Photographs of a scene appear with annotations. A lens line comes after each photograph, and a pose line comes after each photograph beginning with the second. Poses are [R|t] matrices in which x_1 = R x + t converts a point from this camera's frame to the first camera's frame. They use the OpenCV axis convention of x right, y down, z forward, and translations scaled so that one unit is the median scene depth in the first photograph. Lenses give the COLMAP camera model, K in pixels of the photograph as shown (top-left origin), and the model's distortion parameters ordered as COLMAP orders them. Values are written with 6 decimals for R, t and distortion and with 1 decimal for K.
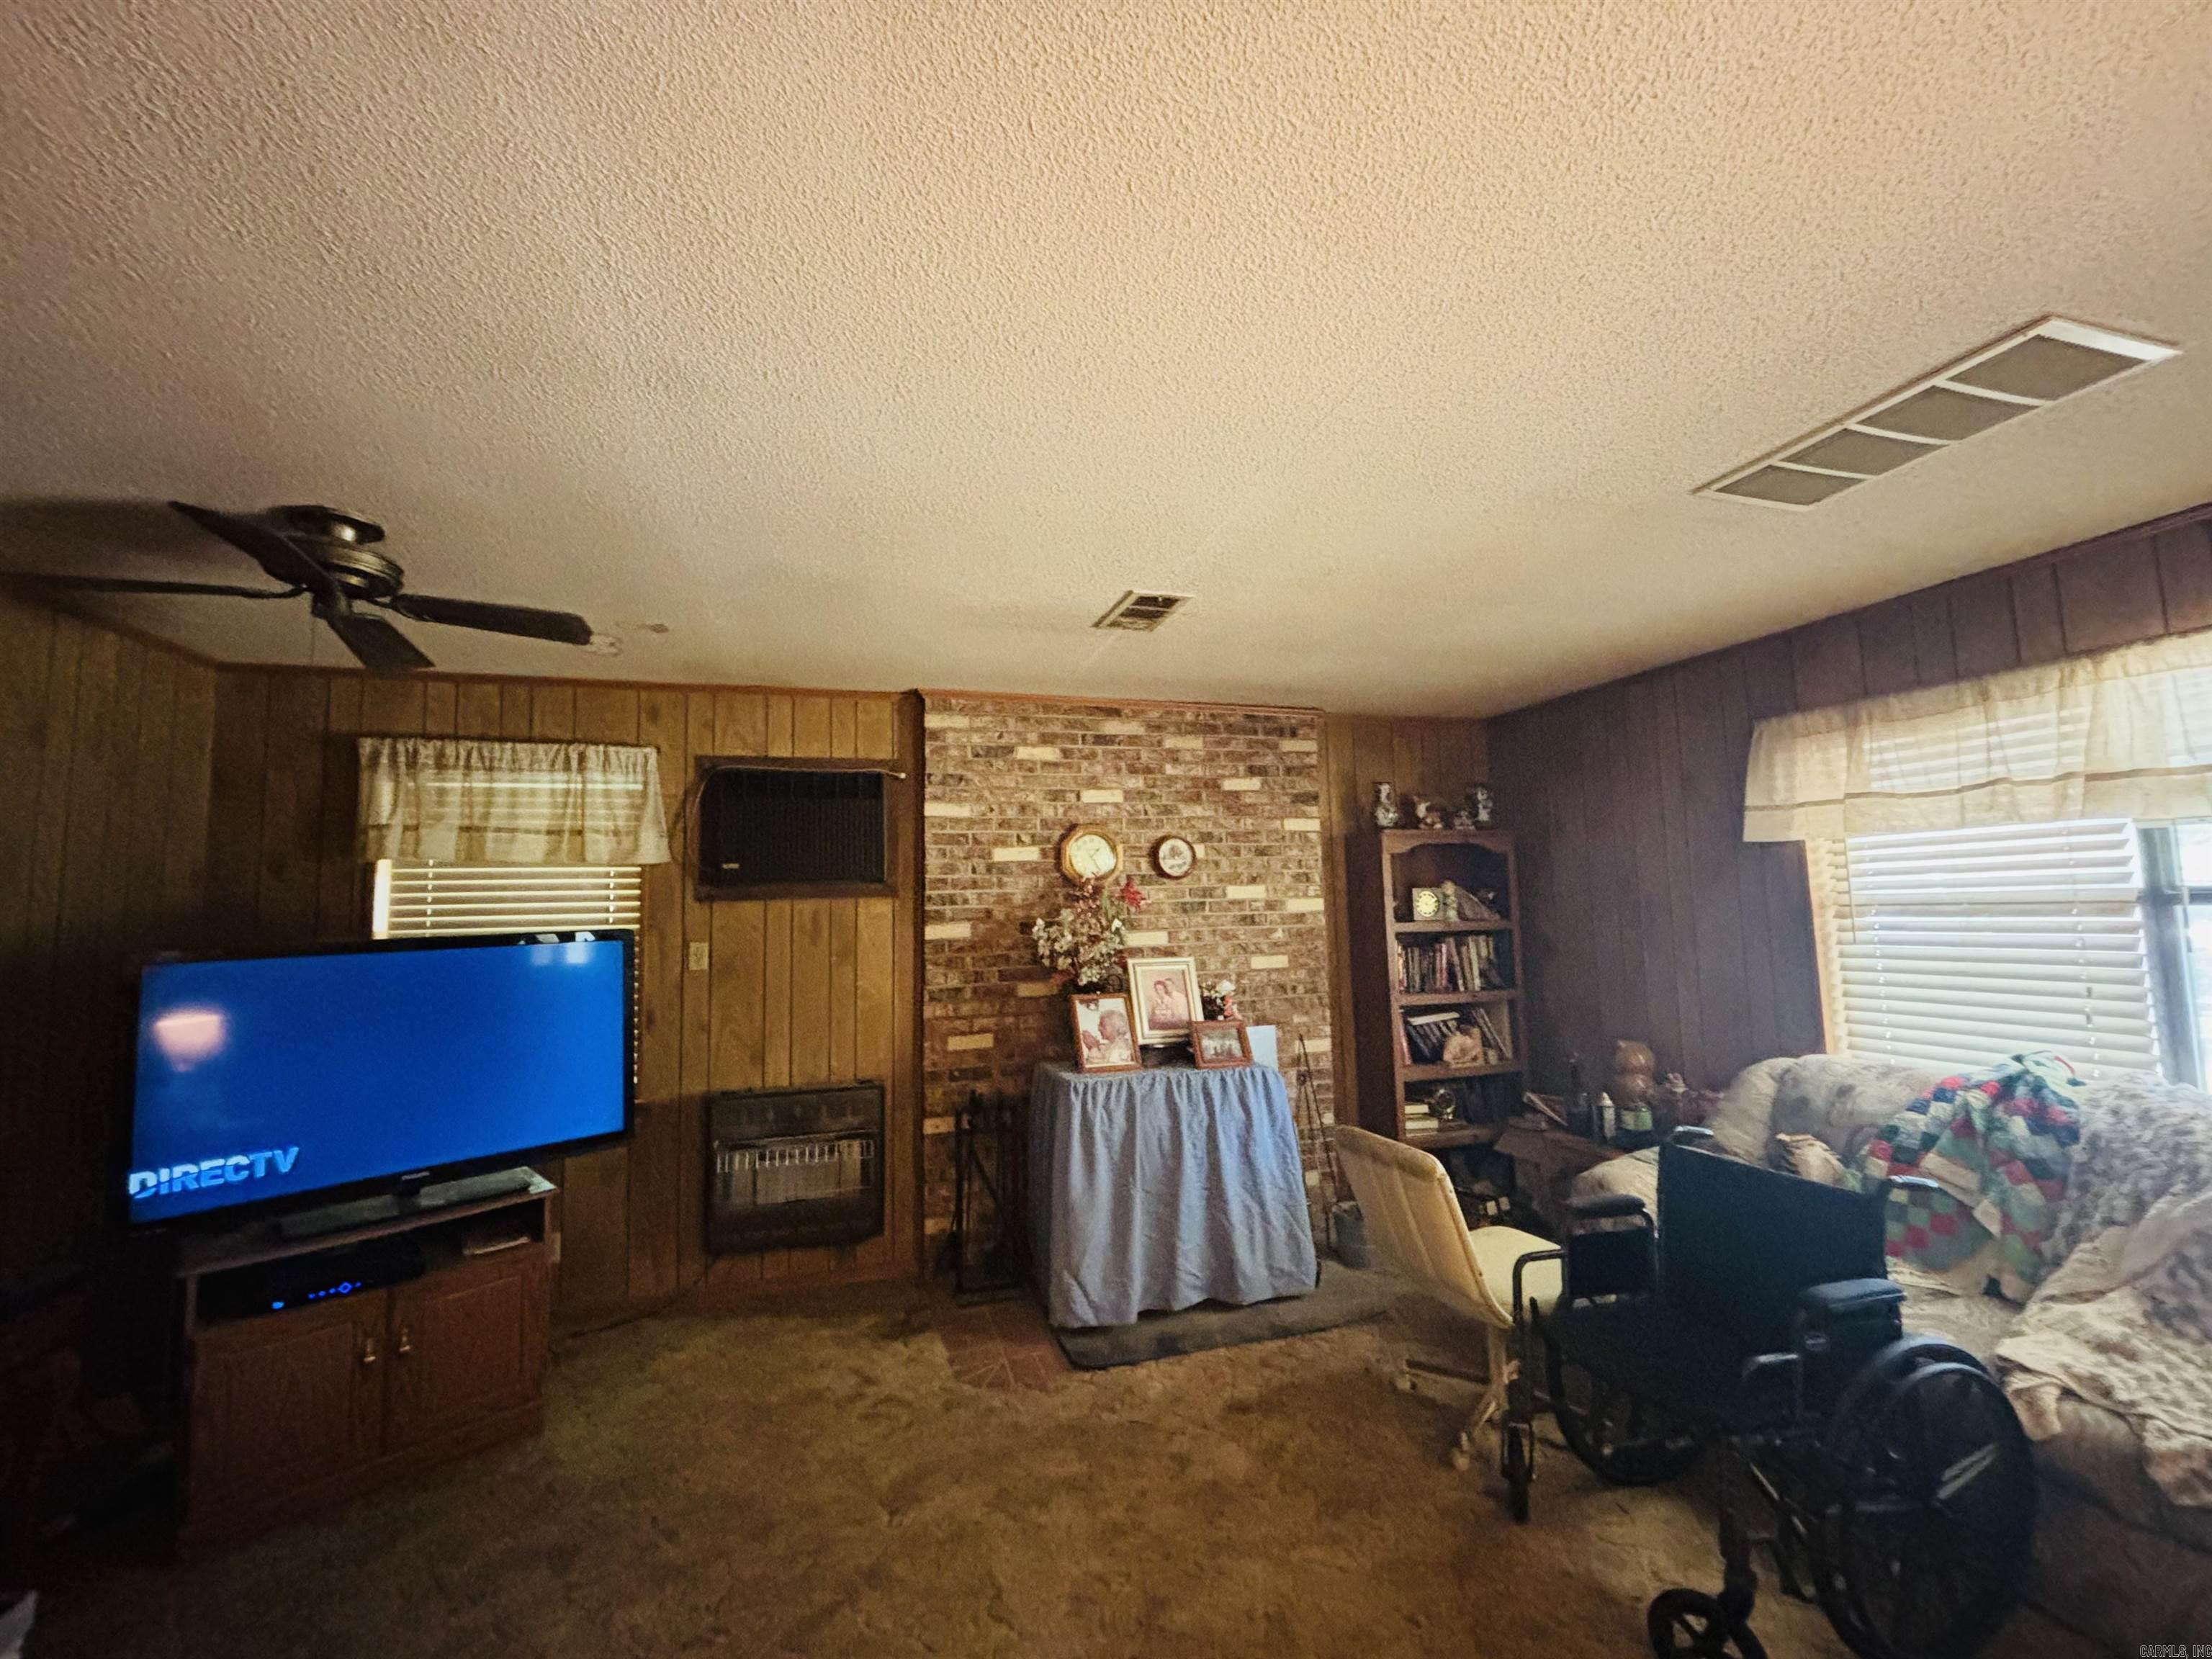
lens RADIAL K [[893.5, 0, 1090.7], [0, 893.5, 818.4], [0, 0, 1]] dist [-0.000827, -0.000630]
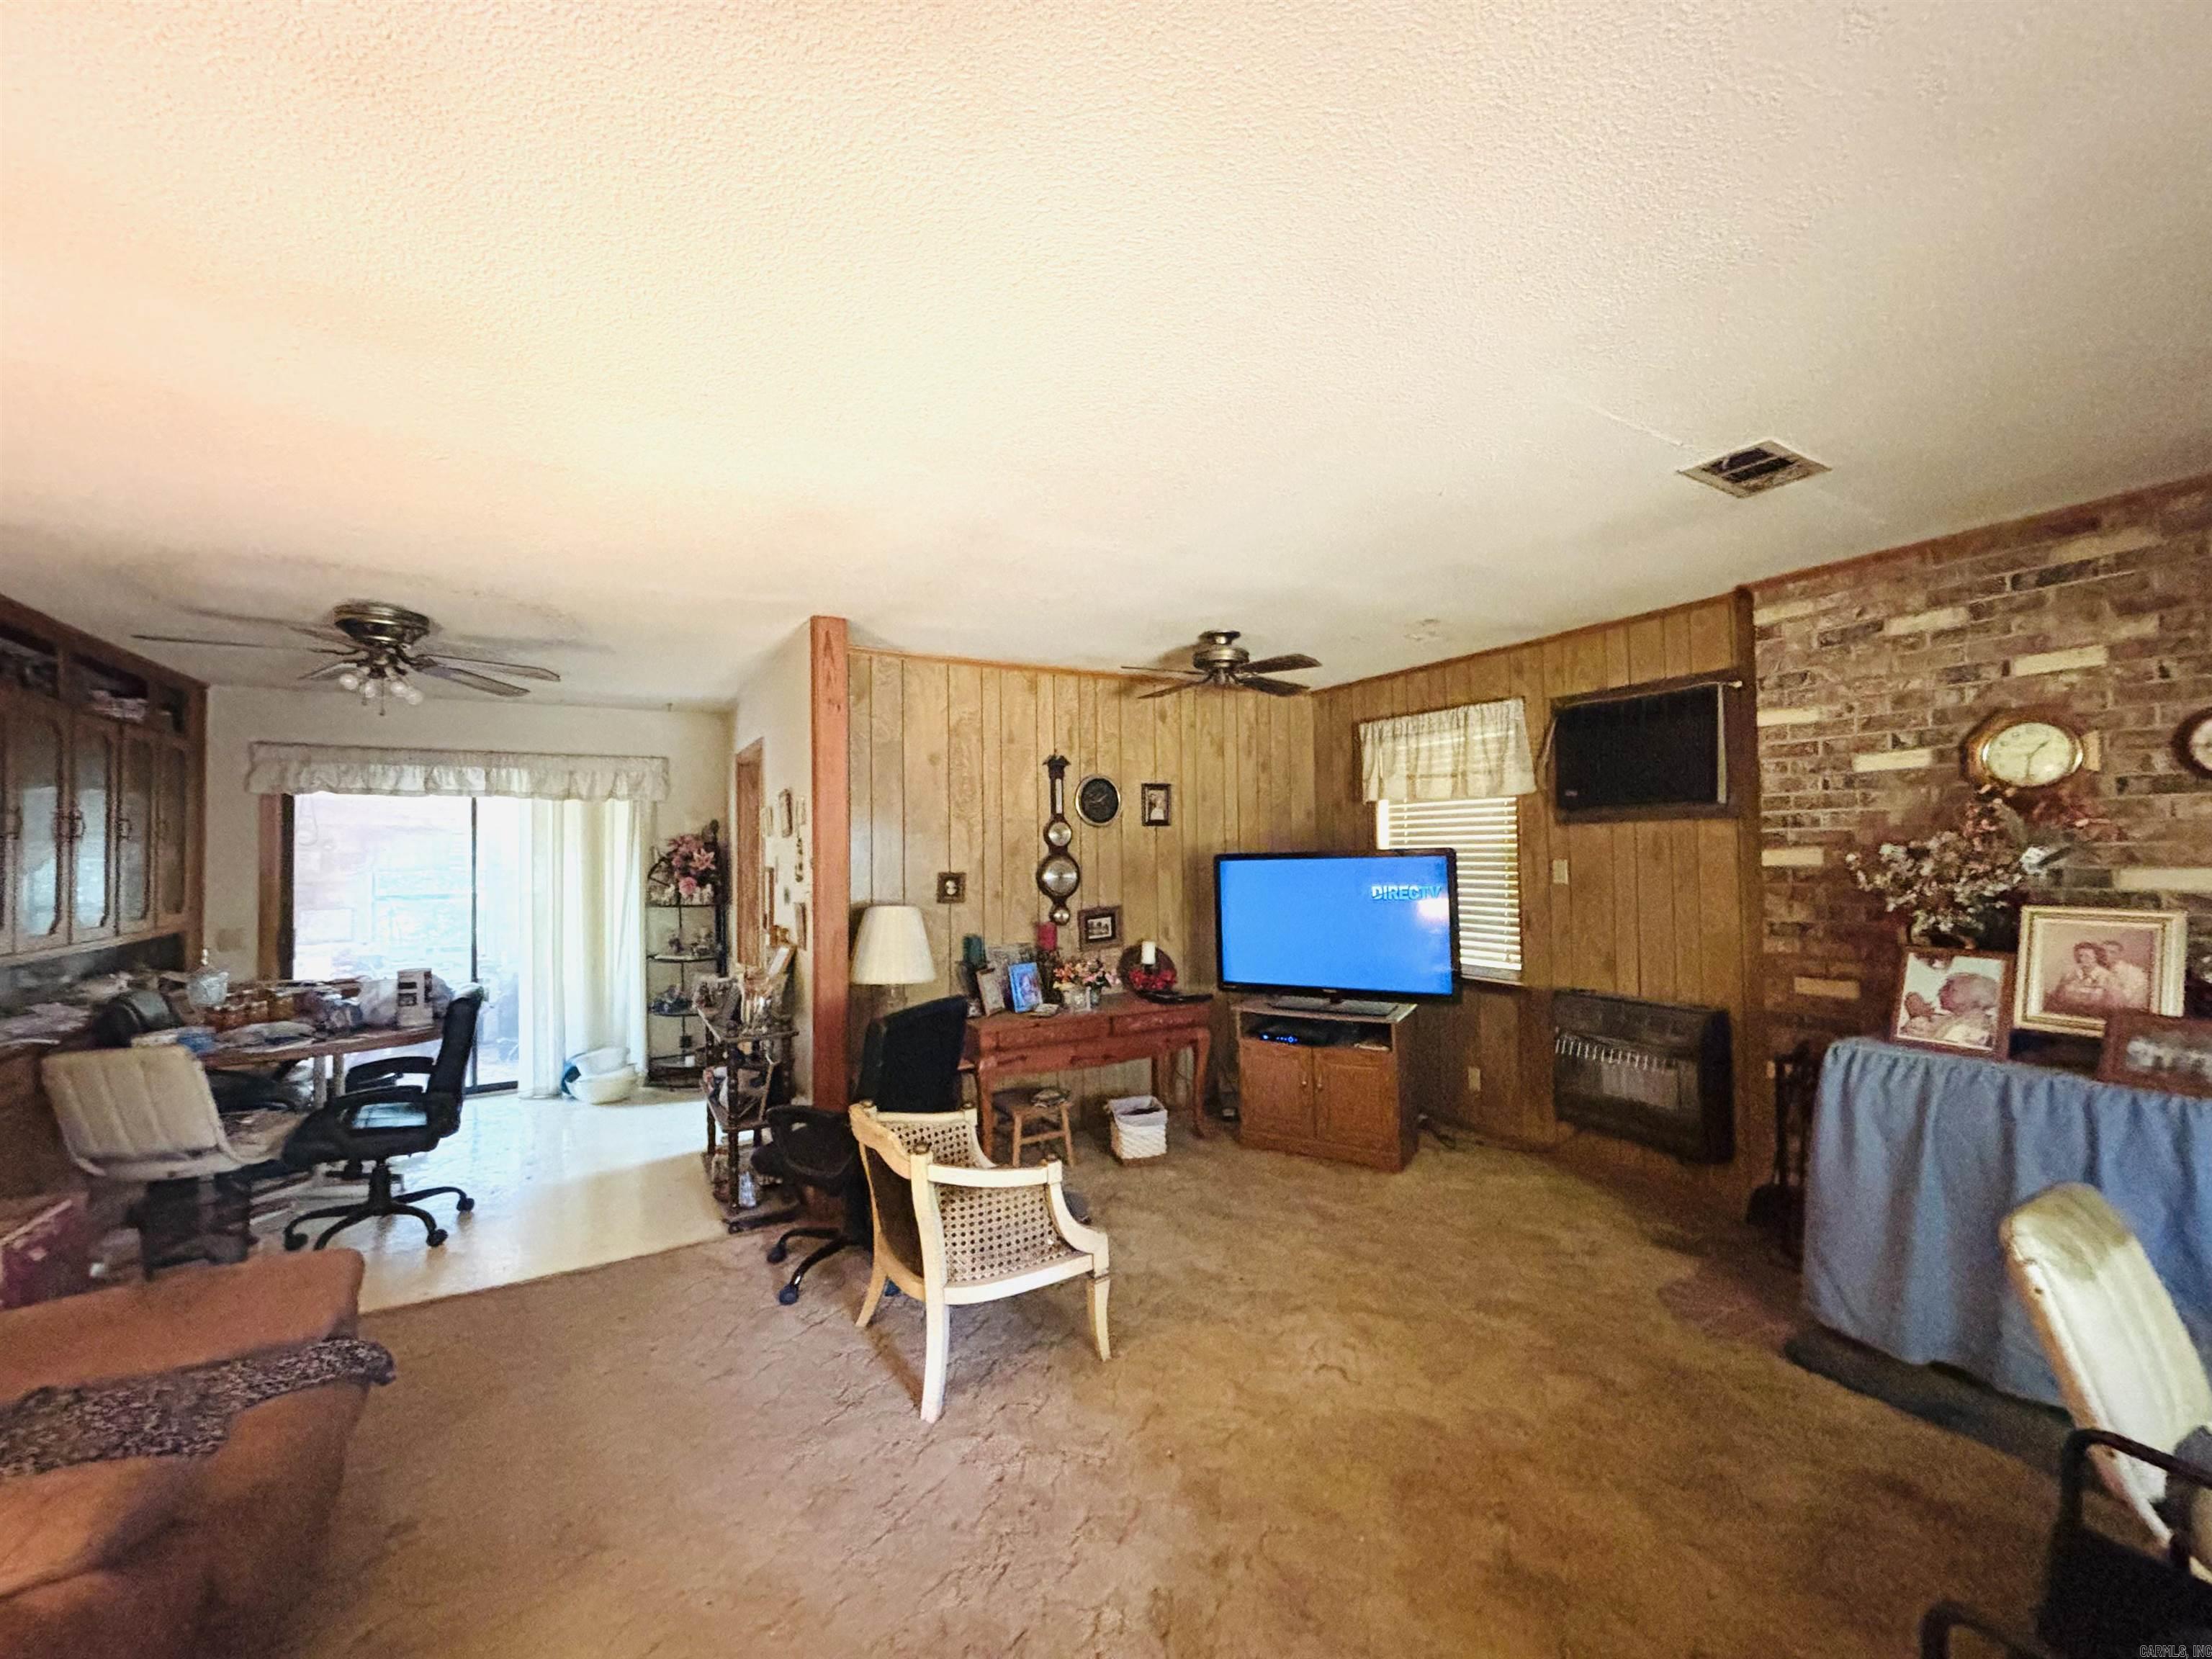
lens RADIAL K [[893.5, 0, 1103.3], [0, 893.5, 830.4], [0, 0, 1]] dist [-0.000827, -0.000630]
pose [[0.217813, 0.001672, -0.975989, 0.542462], [0.111059, 0.993461, 0.026488, 0.003497], [0.969651, -0.114162, 0.216203, 0.169853]]
